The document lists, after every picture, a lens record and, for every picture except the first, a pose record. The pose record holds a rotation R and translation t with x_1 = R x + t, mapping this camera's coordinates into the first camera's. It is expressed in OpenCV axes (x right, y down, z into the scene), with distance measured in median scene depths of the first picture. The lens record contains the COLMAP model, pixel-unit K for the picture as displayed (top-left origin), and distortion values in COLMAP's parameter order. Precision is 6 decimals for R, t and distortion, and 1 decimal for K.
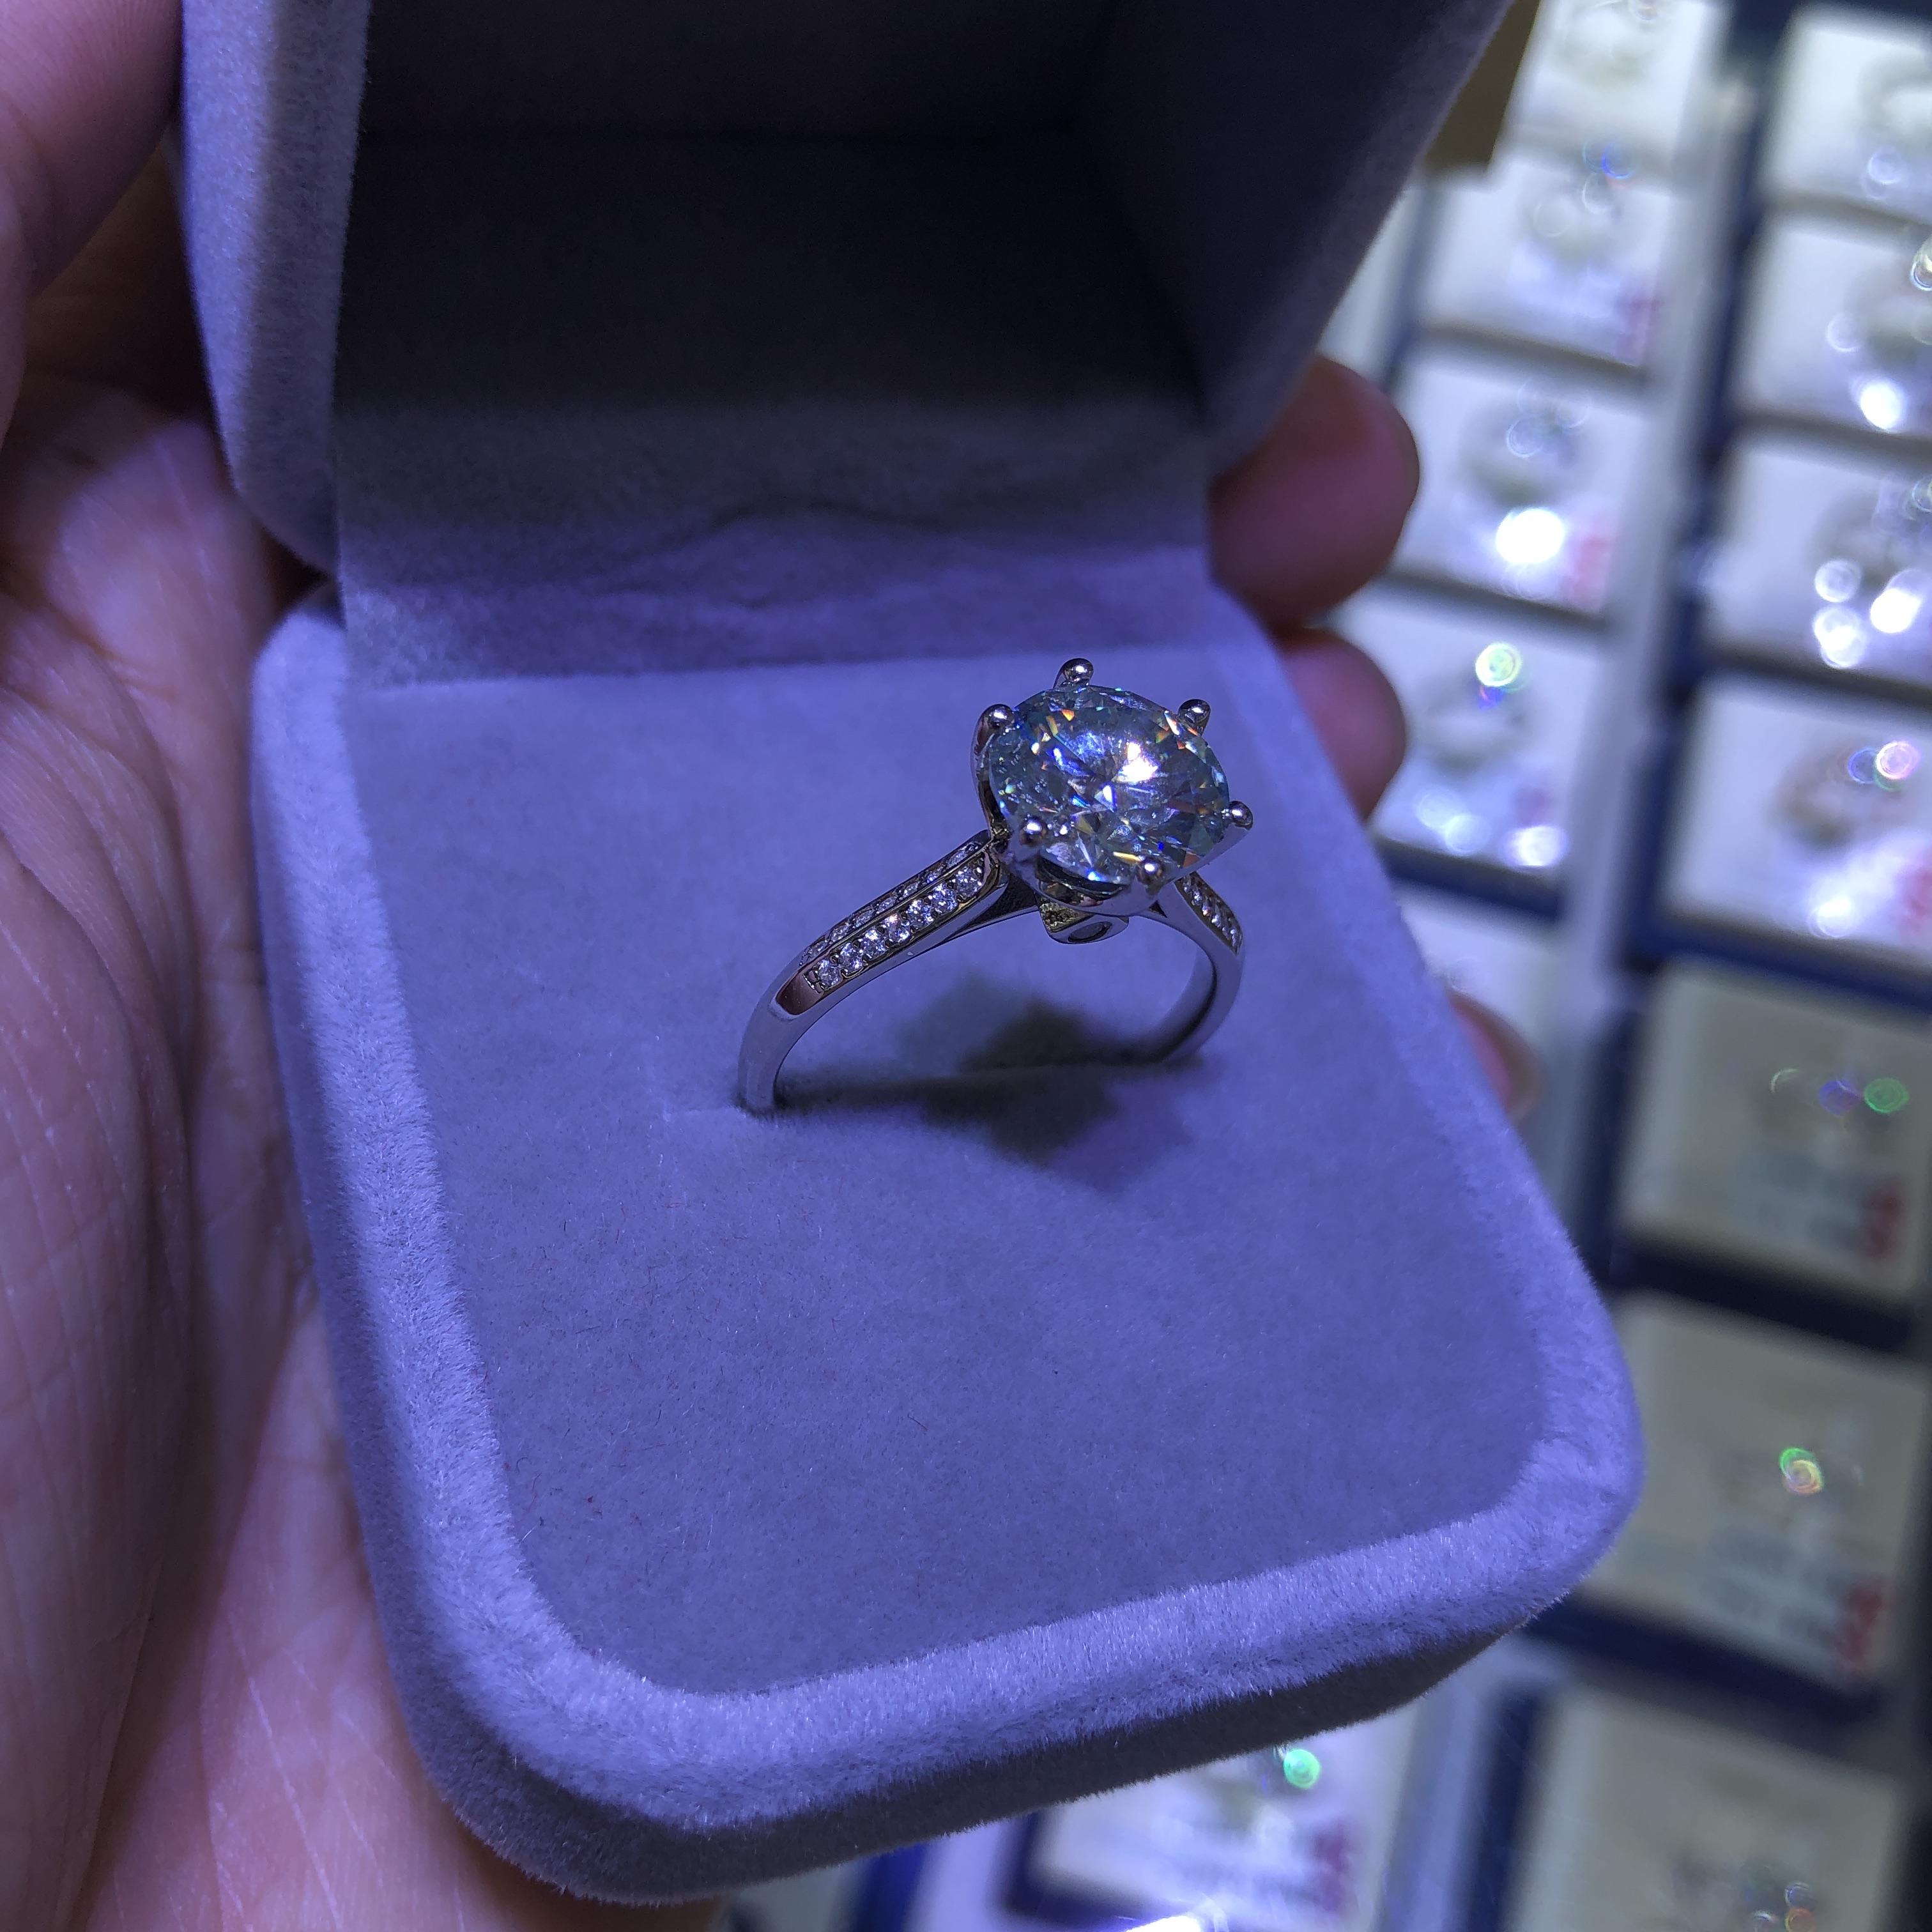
lens RADIAL K [[2203.9, 0, 969.3], [0, 2203.9, 950.1], [0, 0, 1]] dist [-0.053761, 0.000000]
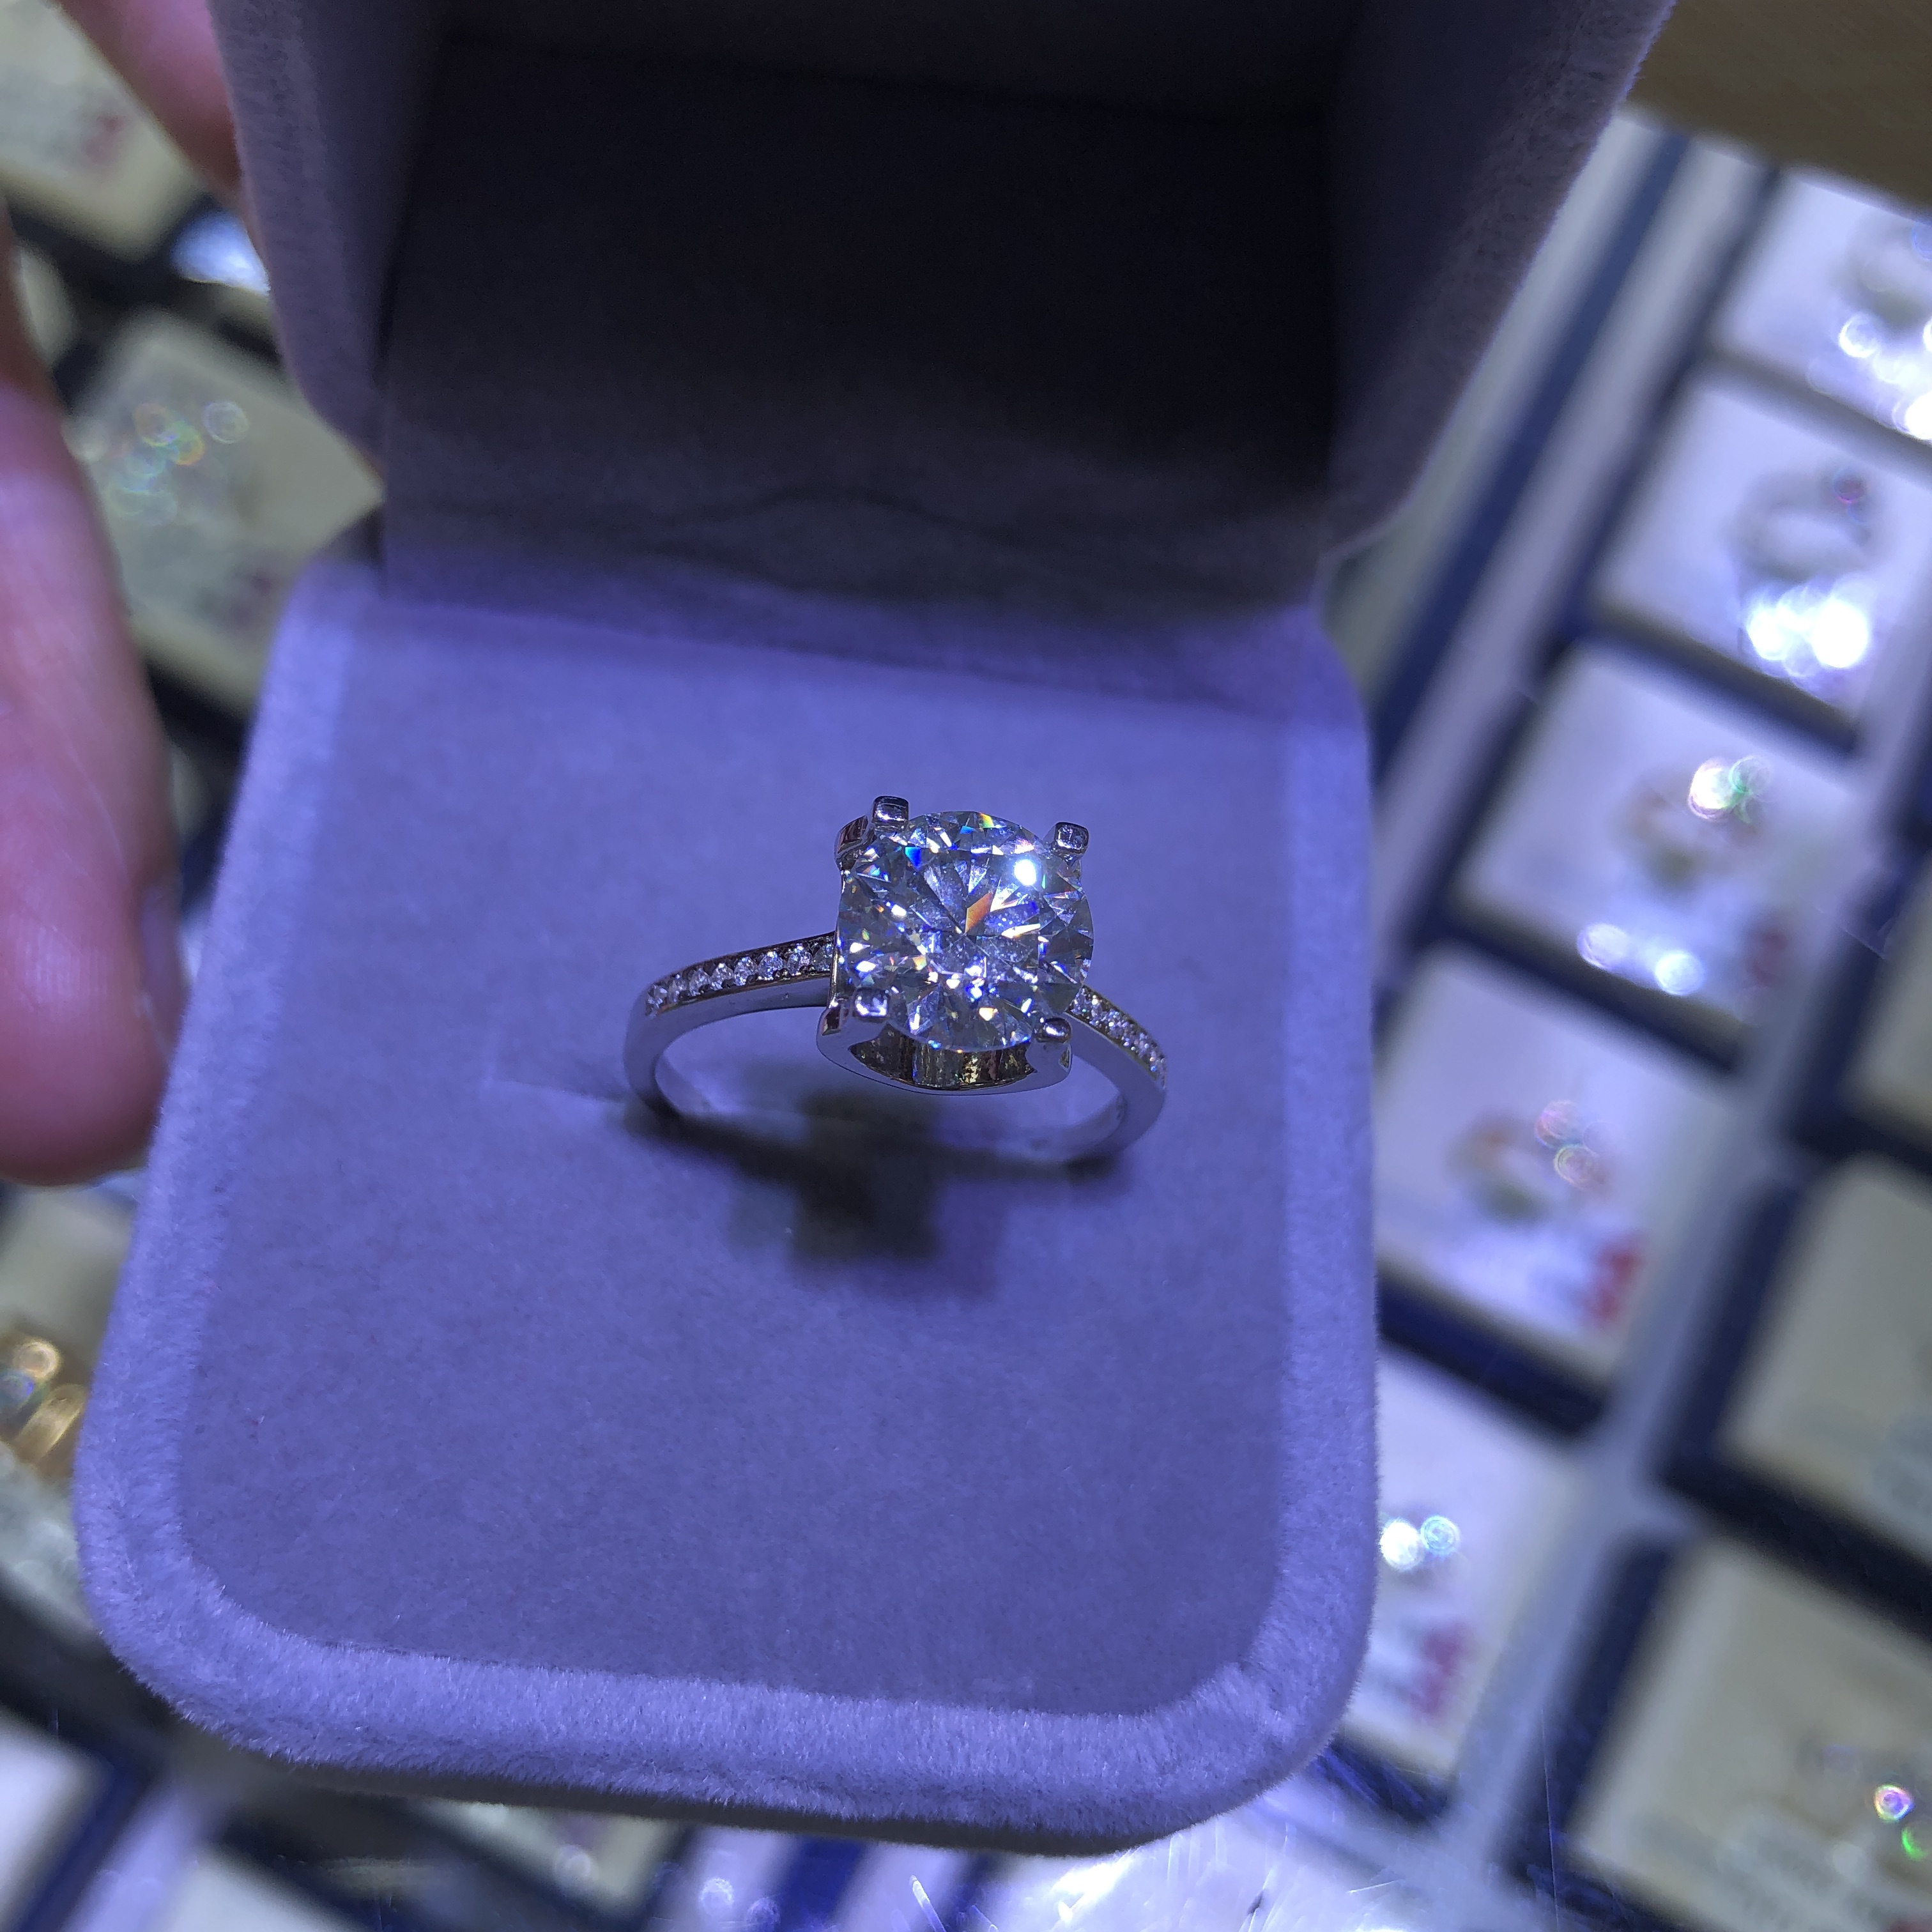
lens RADIAL K [[2203.9, 0, 955.7], [0, 2203.9, 984.7], [0, 0, 1]] dist [-0.053761, 0.000000]
pose [[0.917262, 0.259355, -0.302267, 0.369530], [-0.223603, 0.963370, 0.148055, -0.173828], [0.329594, -0.068218, 0.941655, 0.098779]]
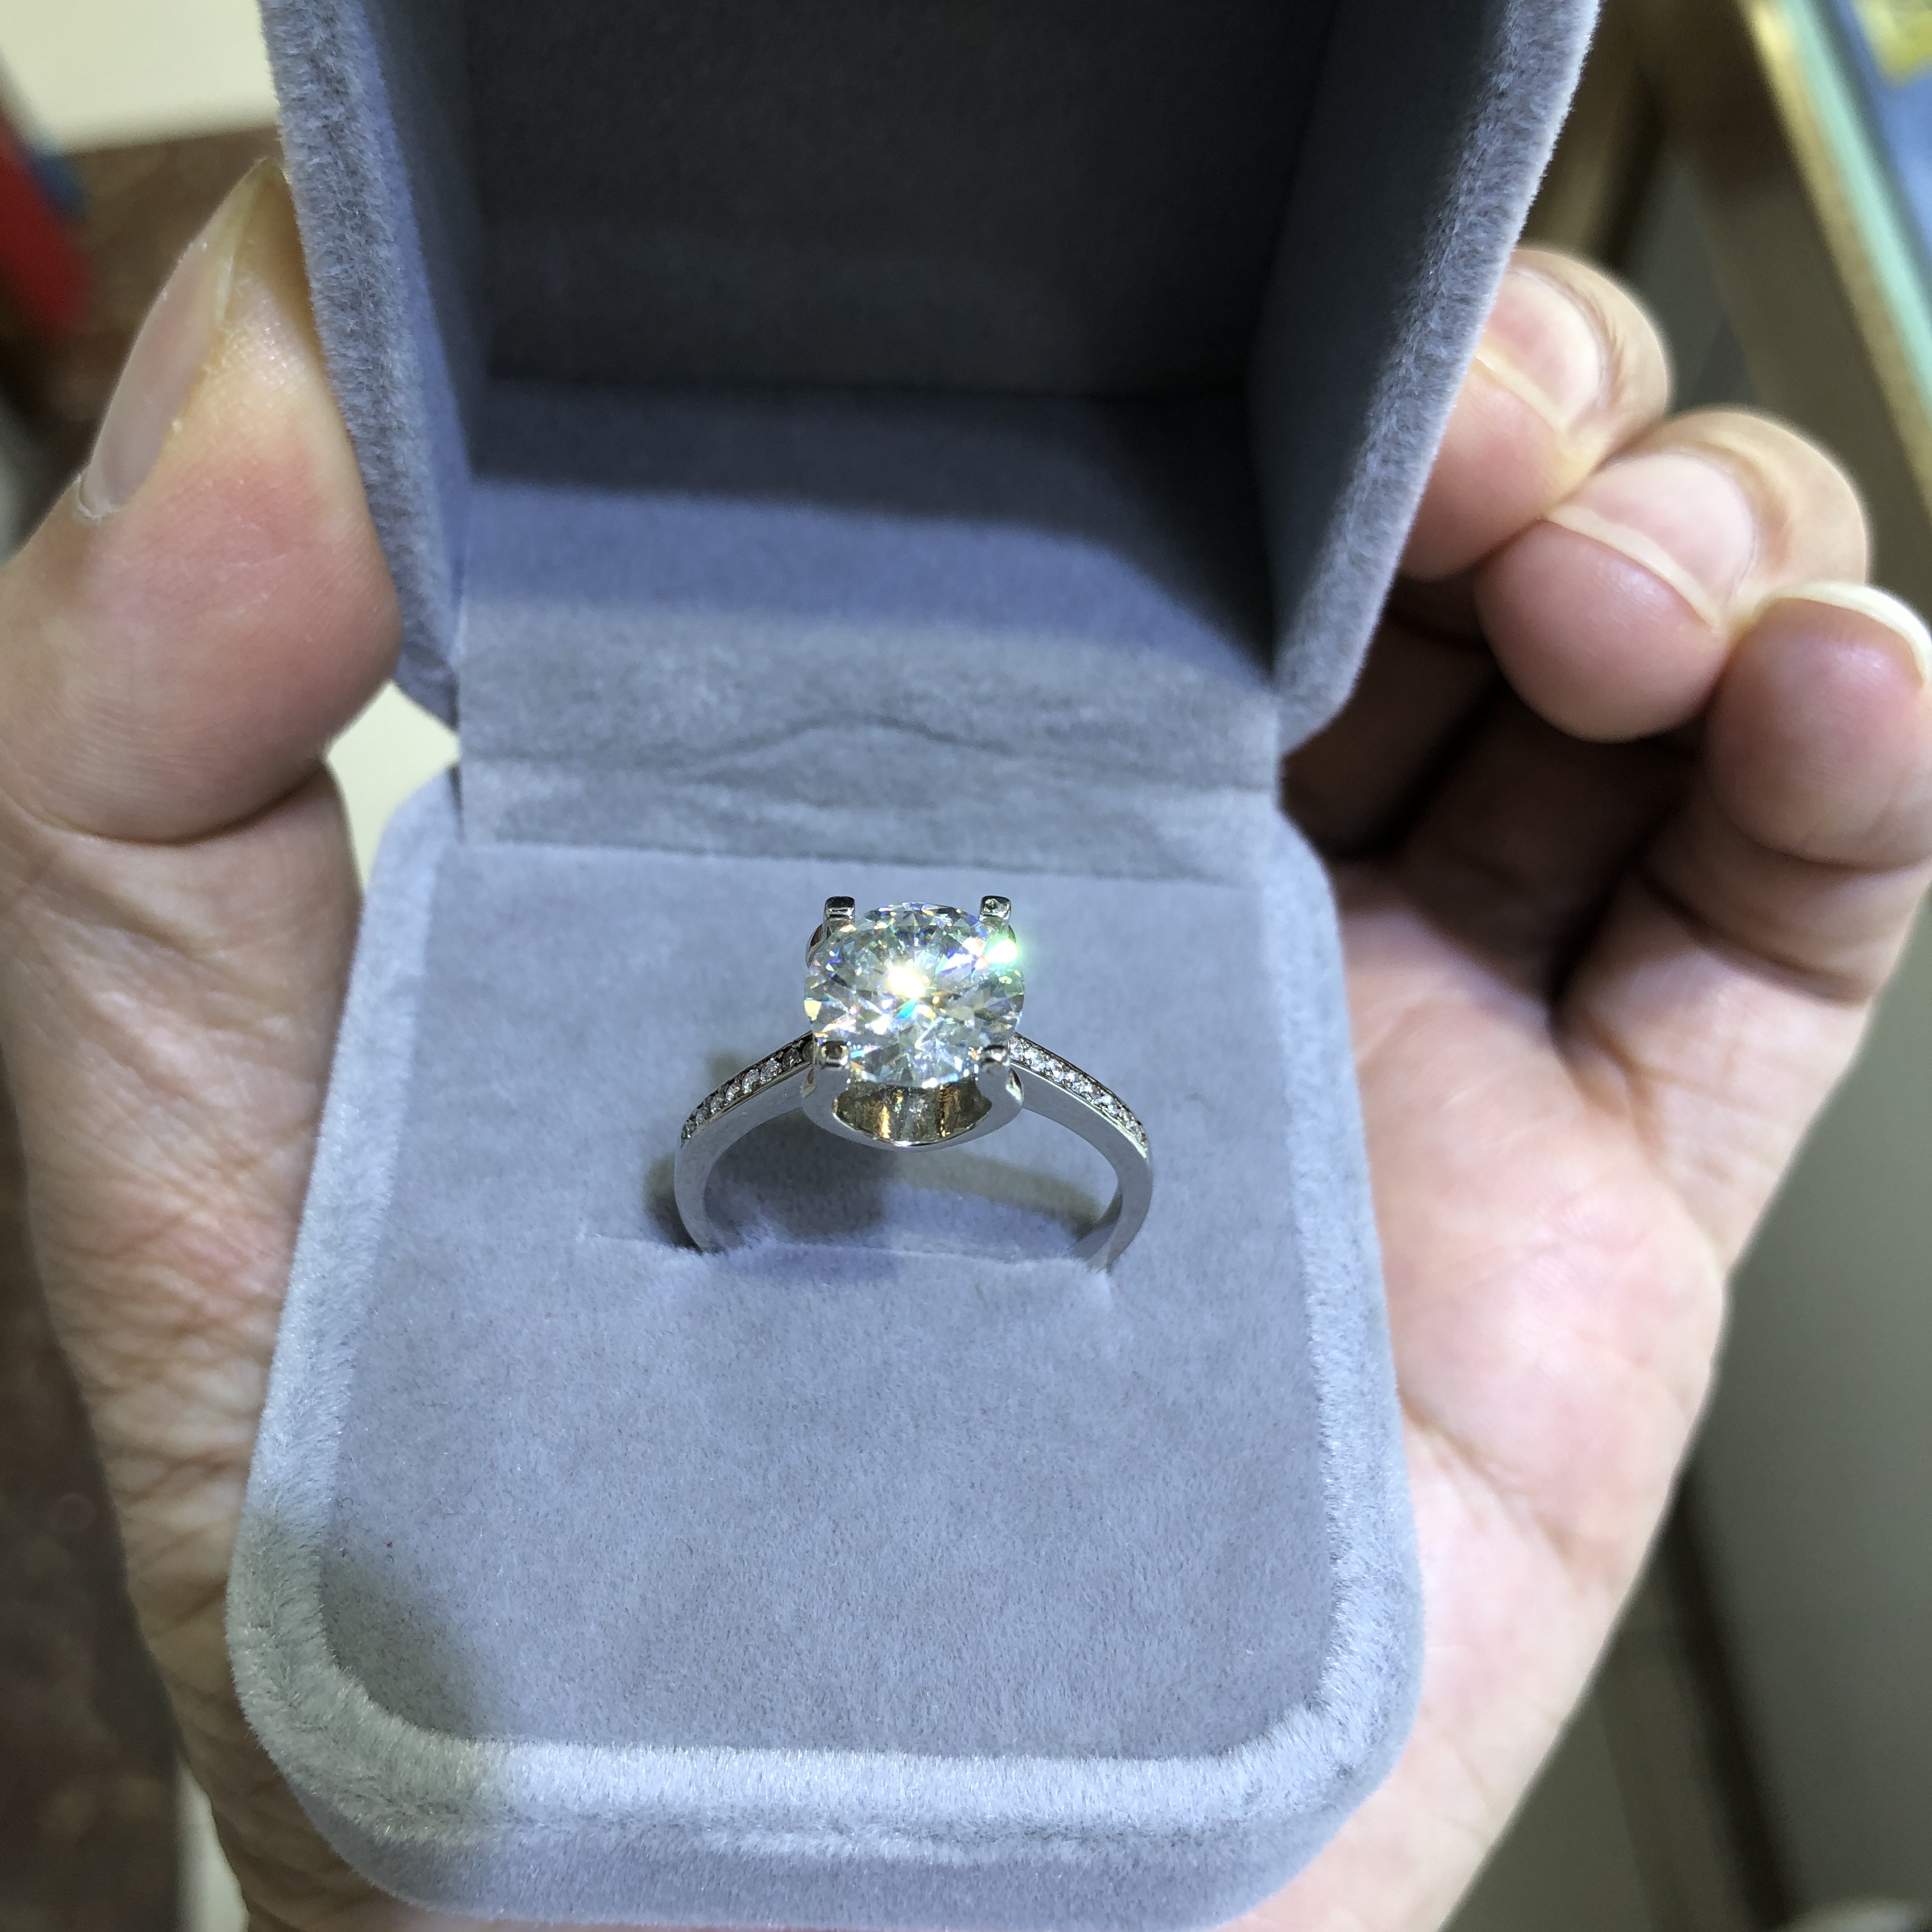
lens RADIAL K [[2203.9, 0, 959.8], [0, 2203.9, 965.5], [0, 0, 1]] dist [-0.053761, 0.000000]
pose [[0.935746, 0.132361, -0.326896, 0.410076], [-0.151226, 0.987953, -0.032863, -0.059304], [0.318608, 0.080186, 0.944489, -0.039396]]
